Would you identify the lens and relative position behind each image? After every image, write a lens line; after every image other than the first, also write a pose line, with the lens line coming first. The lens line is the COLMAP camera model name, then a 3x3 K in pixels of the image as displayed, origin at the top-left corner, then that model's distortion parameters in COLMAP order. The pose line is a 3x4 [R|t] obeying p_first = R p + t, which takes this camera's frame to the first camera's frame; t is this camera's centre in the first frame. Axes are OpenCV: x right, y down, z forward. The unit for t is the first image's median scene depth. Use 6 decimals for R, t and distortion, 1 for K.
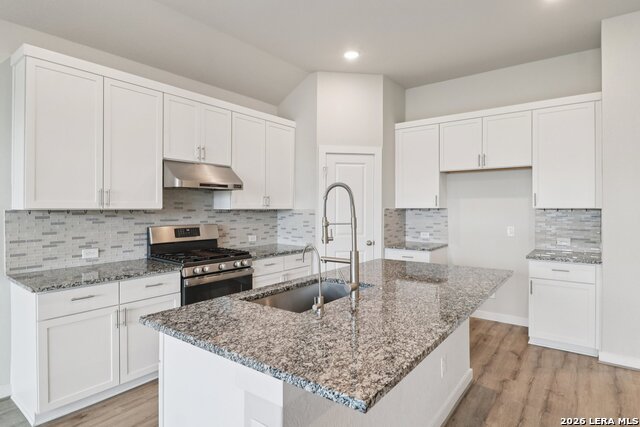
lens RADIAL K [[352.6, 0, 318.2], [0, 352.6, 208.2], [0, 0, 1]] dist [-0.015280, -0.001170]
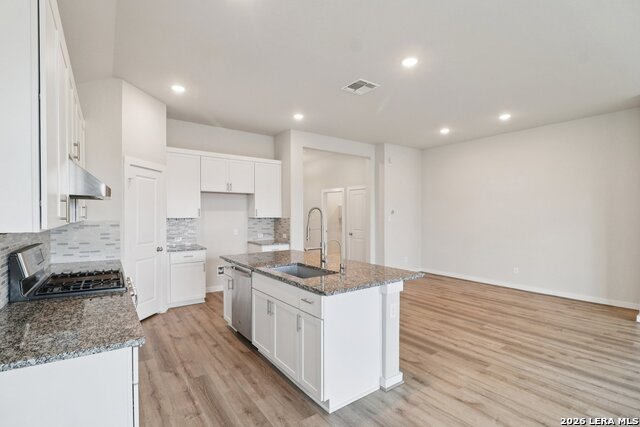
lens RADIAL K [[297.7, 0, 320.9], [0, 297.7, 216.7], [0, 0, 1]] dist [-0.000902, -0.001303]
pose [[0.272580, -0.005868, 0.962115, -0.716339], [-0.002553, 0.999973, 0.006822, -0.015914], [-0.962130, -0.004315, 0.272558, 0.265067]]
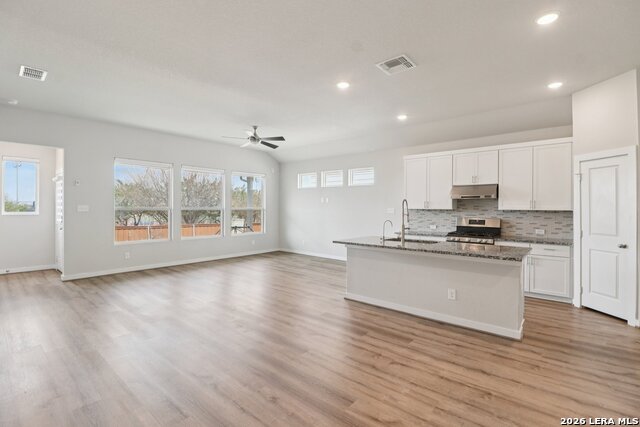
lens RADIAL K [[297.7, 0, 316.9], [0, 297.7, 209.2], [0, 0, 1]] dist [-0.000902, -0.001303]
pose [[-0.042868, 0.002084, -0.999079, 1.130038], [-0.009799, 0.999949, 0.002507, 0.004566], [0.999033, 0.009898, -0.042845, 0.206357]]
